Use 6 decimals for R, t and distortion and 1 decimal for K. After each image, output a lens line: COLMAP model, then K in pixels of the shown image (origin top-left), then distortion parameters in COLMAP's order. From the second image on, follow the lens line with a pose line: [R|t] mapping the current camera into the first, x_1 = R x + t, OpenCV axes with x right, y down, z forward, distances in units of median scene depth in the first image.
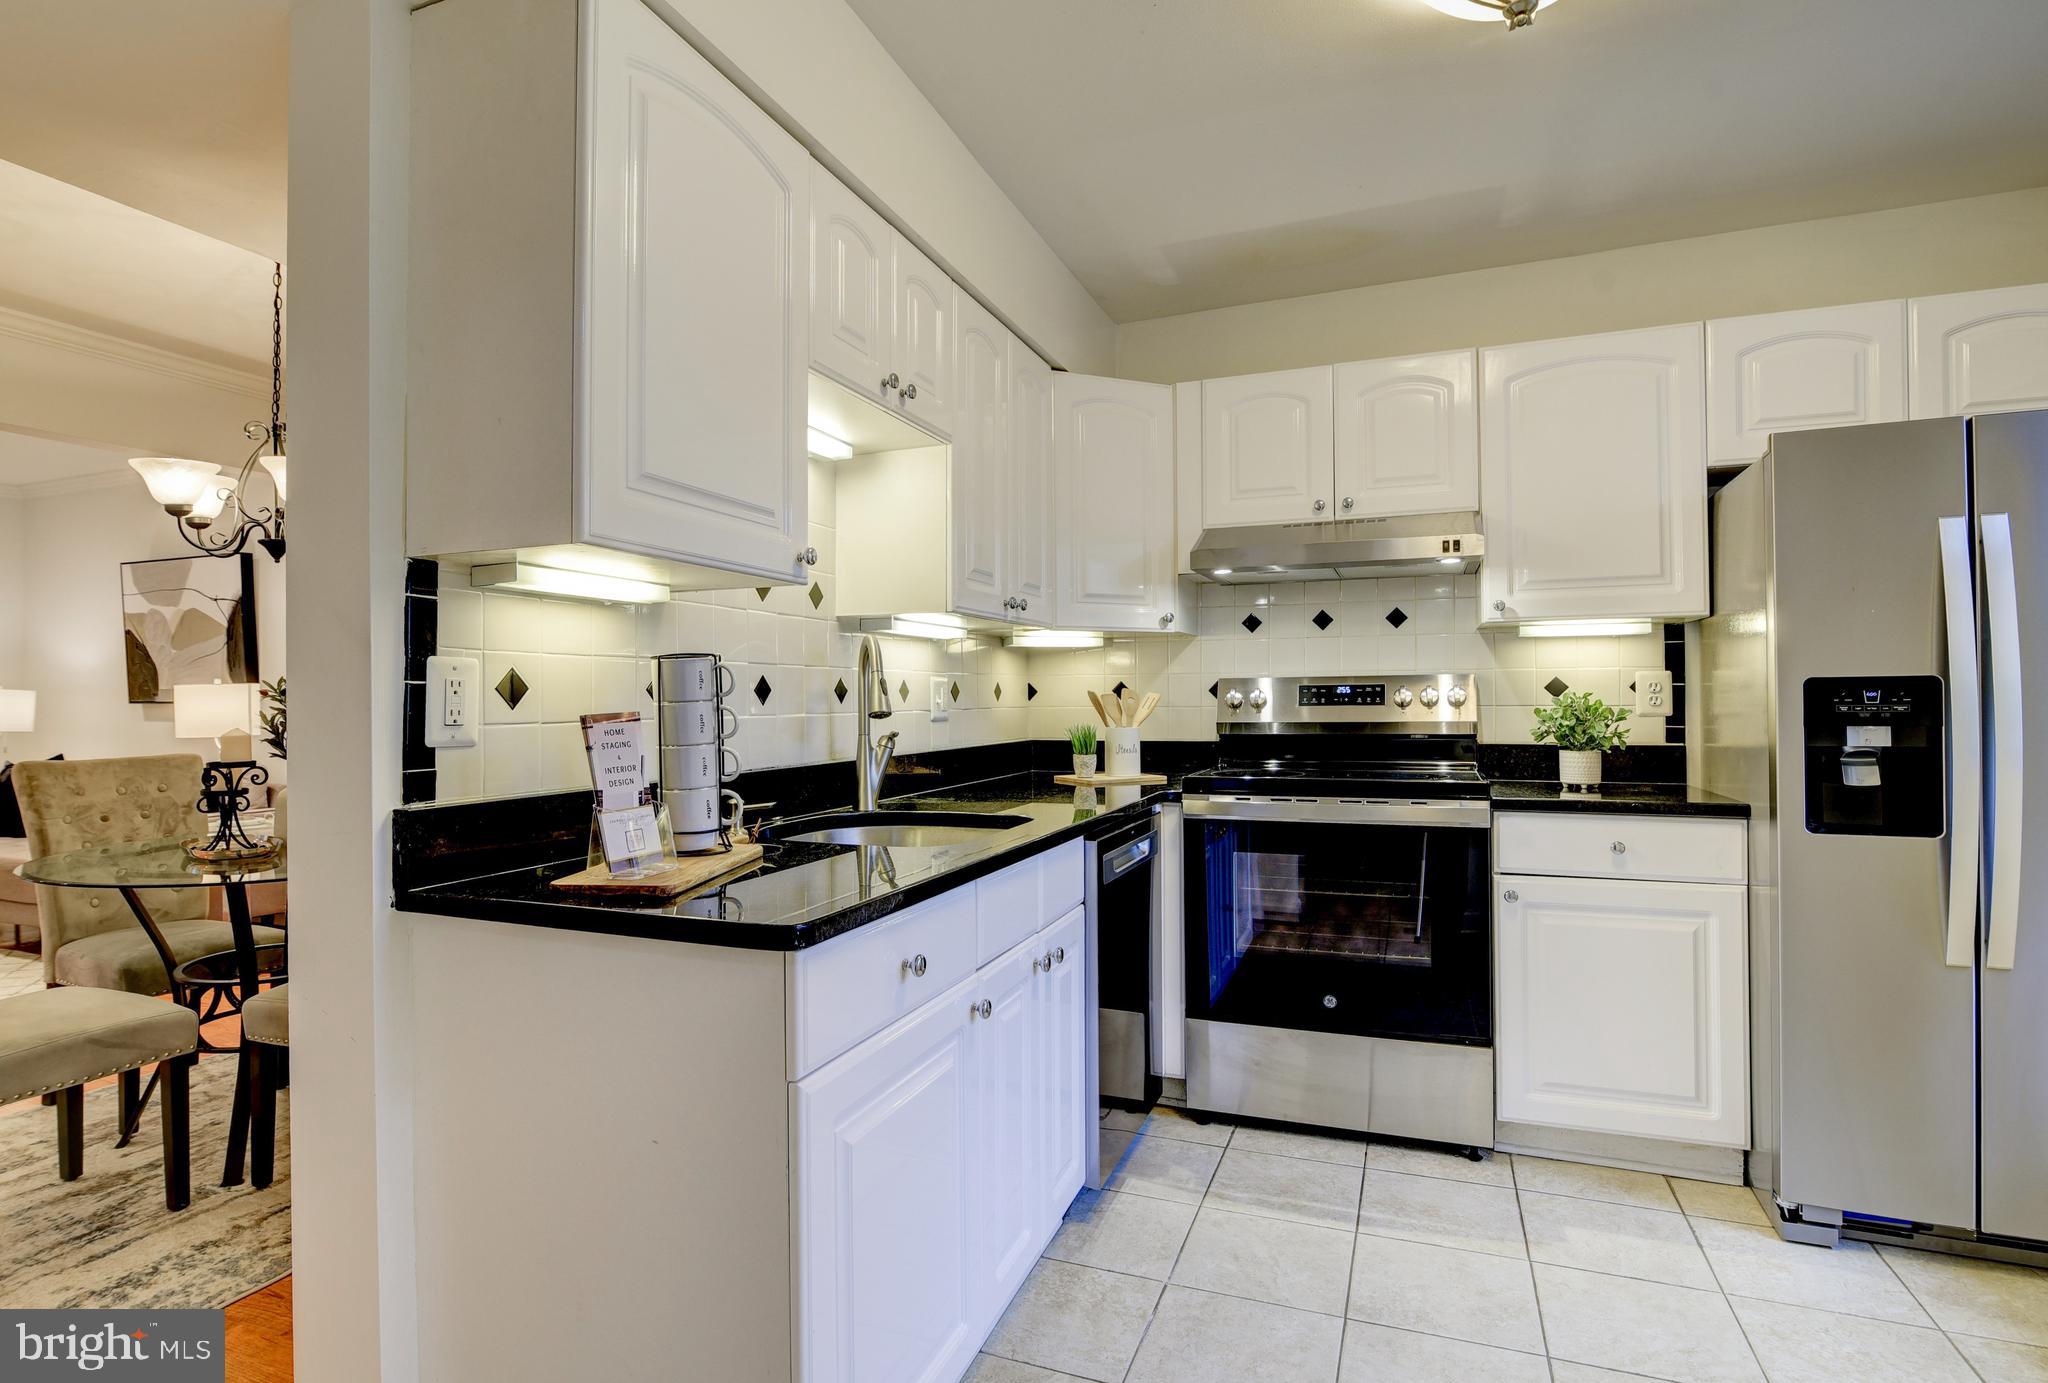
lens RADIAL K [[1041.3, 0, 992.9], [0, 1041.3, 688.9], [0, 0, 1]] dist [-0.017703, 0.001199]
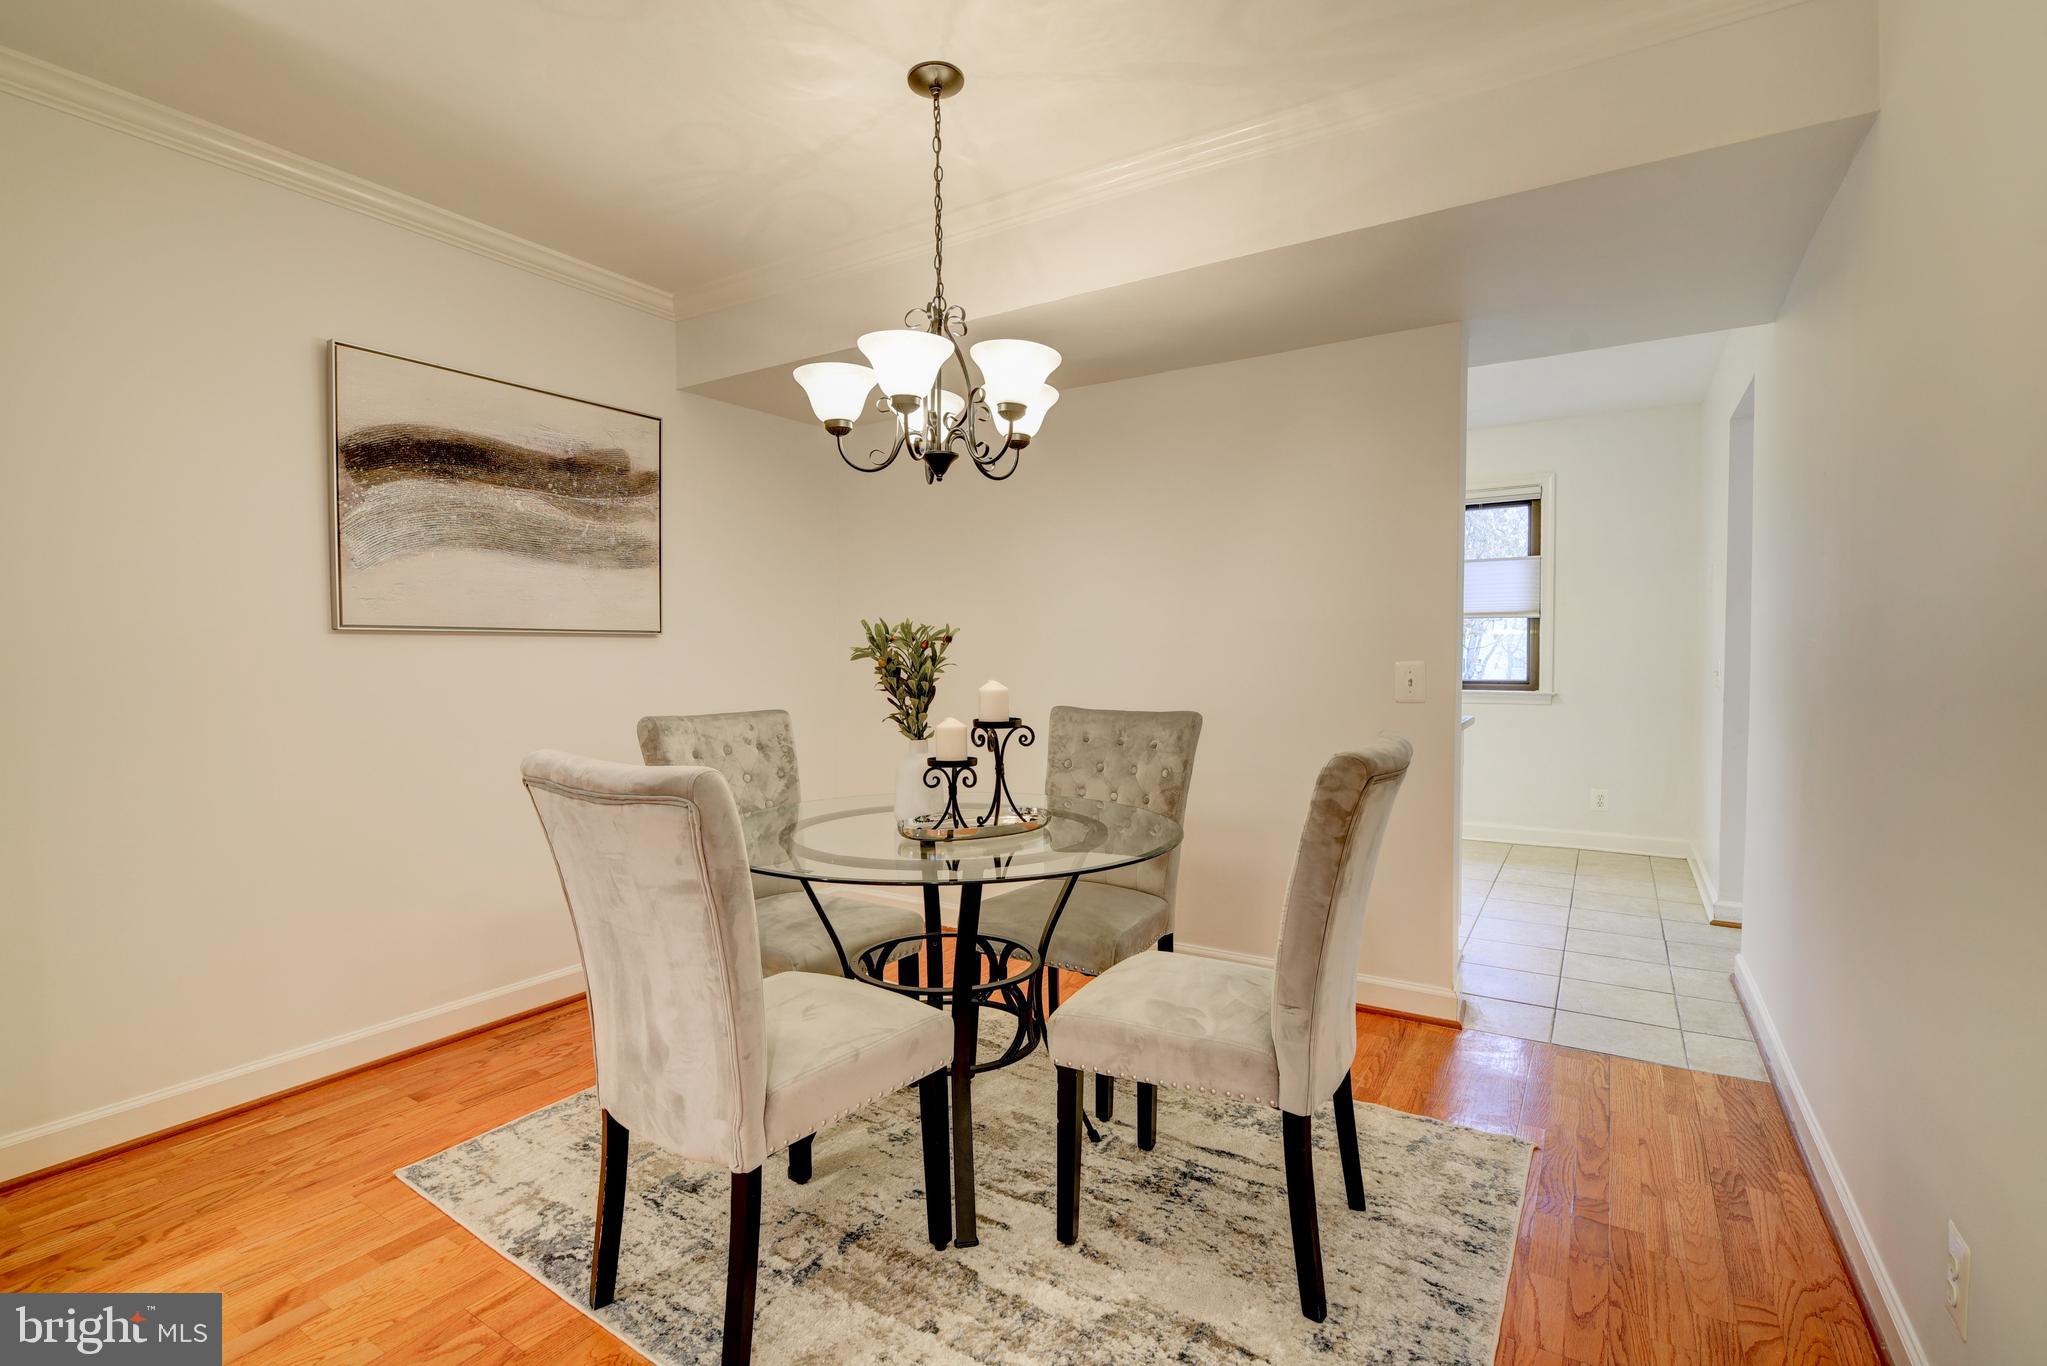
lens RADIAL K [[936.5, 0, 1023.1], [0, 936.5, 691.5], [0, 0, 1]] dist [-0.018154, 0.001129]
pose [[0.168806, -0.035305, 0.985017, -1.286656], [-0.001250, 0.999350, 0.036033, 0.017061], [-0.985649, -0.007314, 0.168652, 0.731093]]
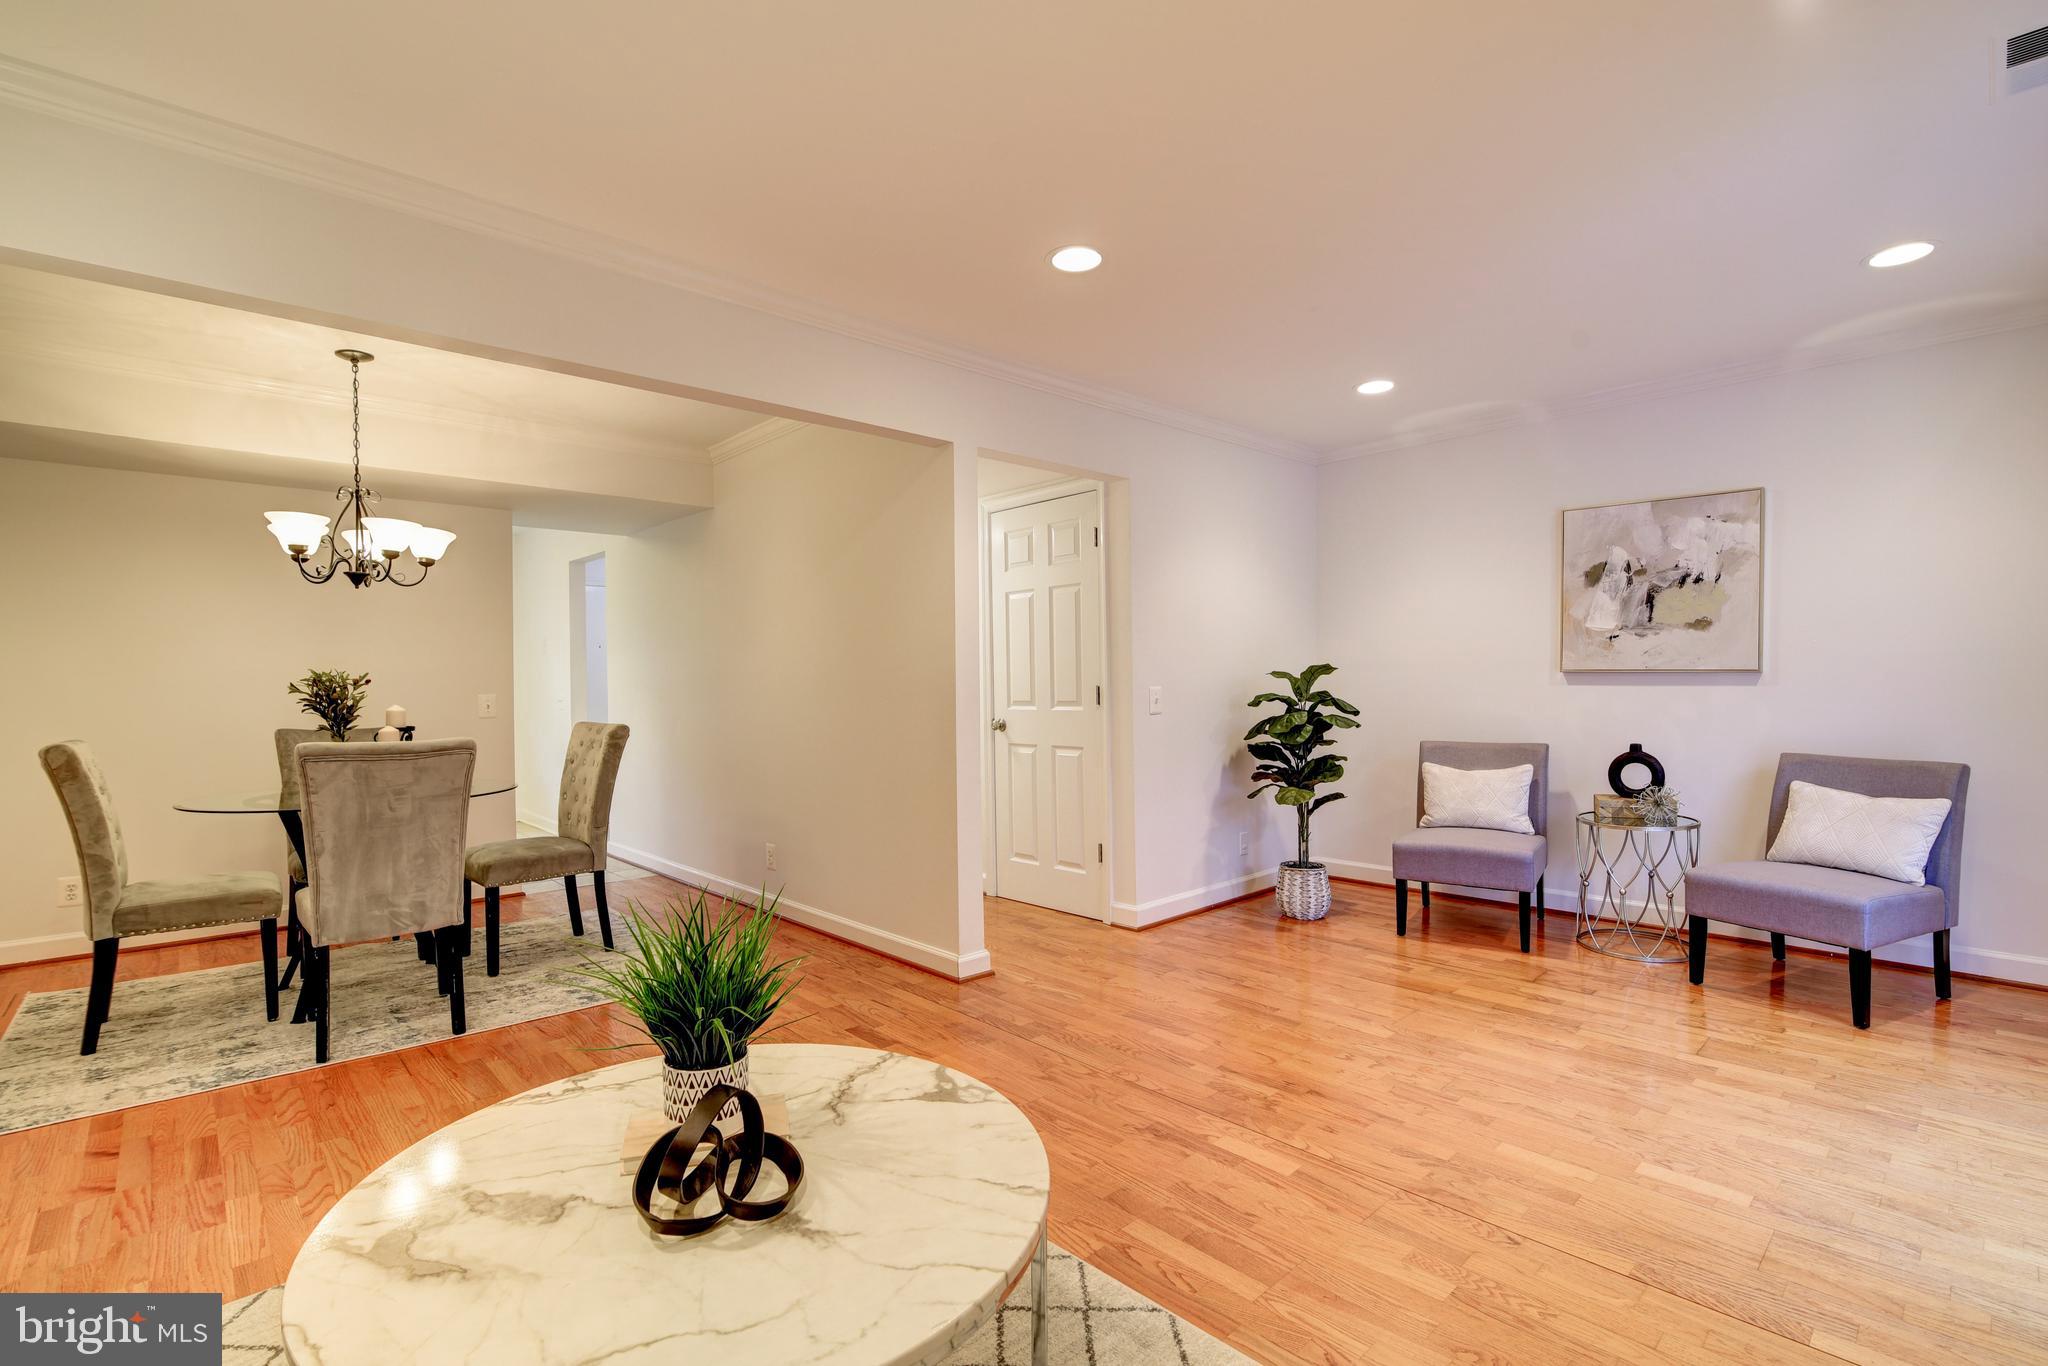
lens RADIAL K [[936.9, 0, 1023.6], [0, 936.9, 691.5], [0, 0, 1]] dist [-0.018154, 0.001129]
pose [[-0.907542, 0.010835, 0.419821, -1.839854], [0.012301, 0.999924, 0.000785, 0.024986], [-0.419781, 0.005877, -0.907606, 1.591607]]
